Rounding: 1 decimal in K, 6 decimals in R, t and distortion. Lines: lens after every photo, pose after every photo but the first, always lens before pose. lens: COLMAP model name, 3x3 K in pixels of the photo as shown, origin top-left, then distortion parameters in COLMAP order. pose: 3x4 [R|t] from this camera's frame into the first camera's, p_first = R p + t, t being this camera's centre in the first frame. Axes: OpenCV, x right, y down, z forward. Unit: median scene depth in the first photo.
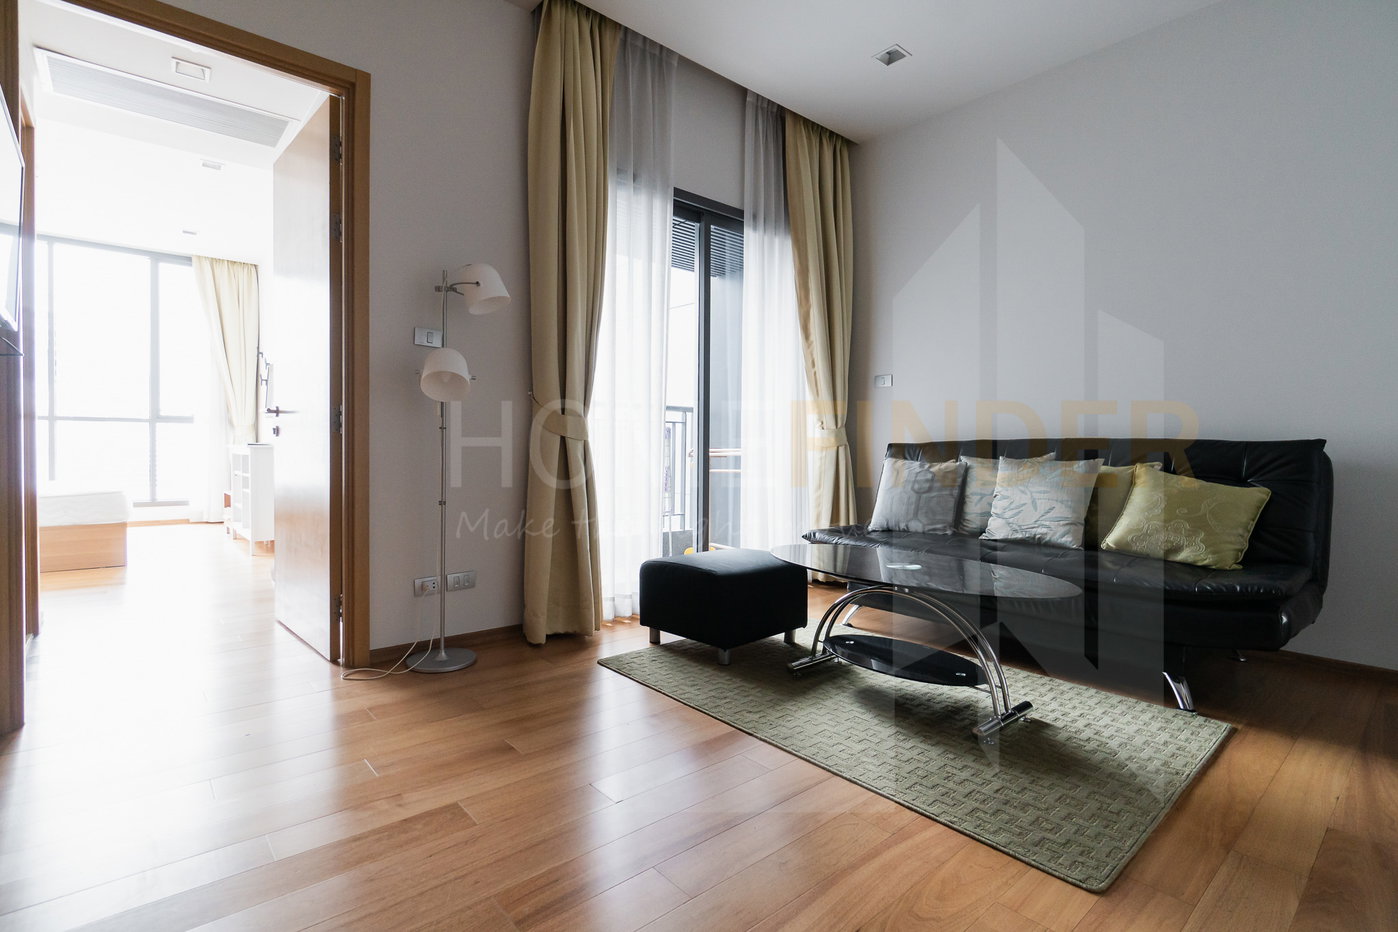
lens RADIAL K [[666.6, 0, 699.0], [0, 666.6, 466.0], [0, 0, 1]] dist [0.001126, 0.000553]
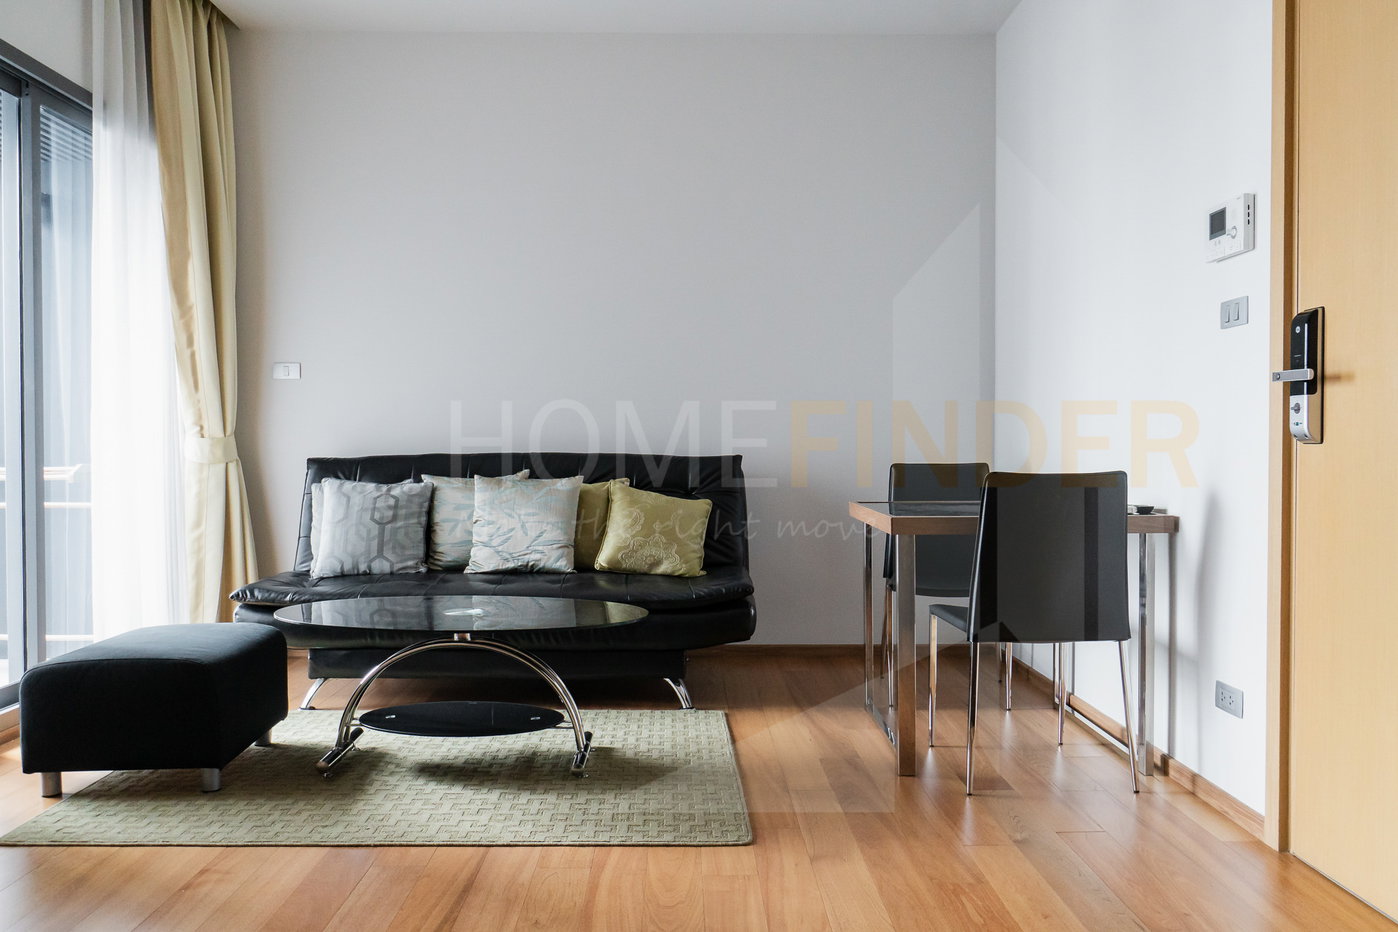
lens RADIAL K [[1009.1, 0, 699.0], [0, 1009.1, 466.0], [0, 0, 1]] dist [-0.004304, -0.001922]
pose [[0.640836, -0.022366, 0.767352, -0.407069], [0.023562, 0.999678, 0.009461, -0.035755], [-0.767316, 0.012017, 0.641156, -0.059826]]
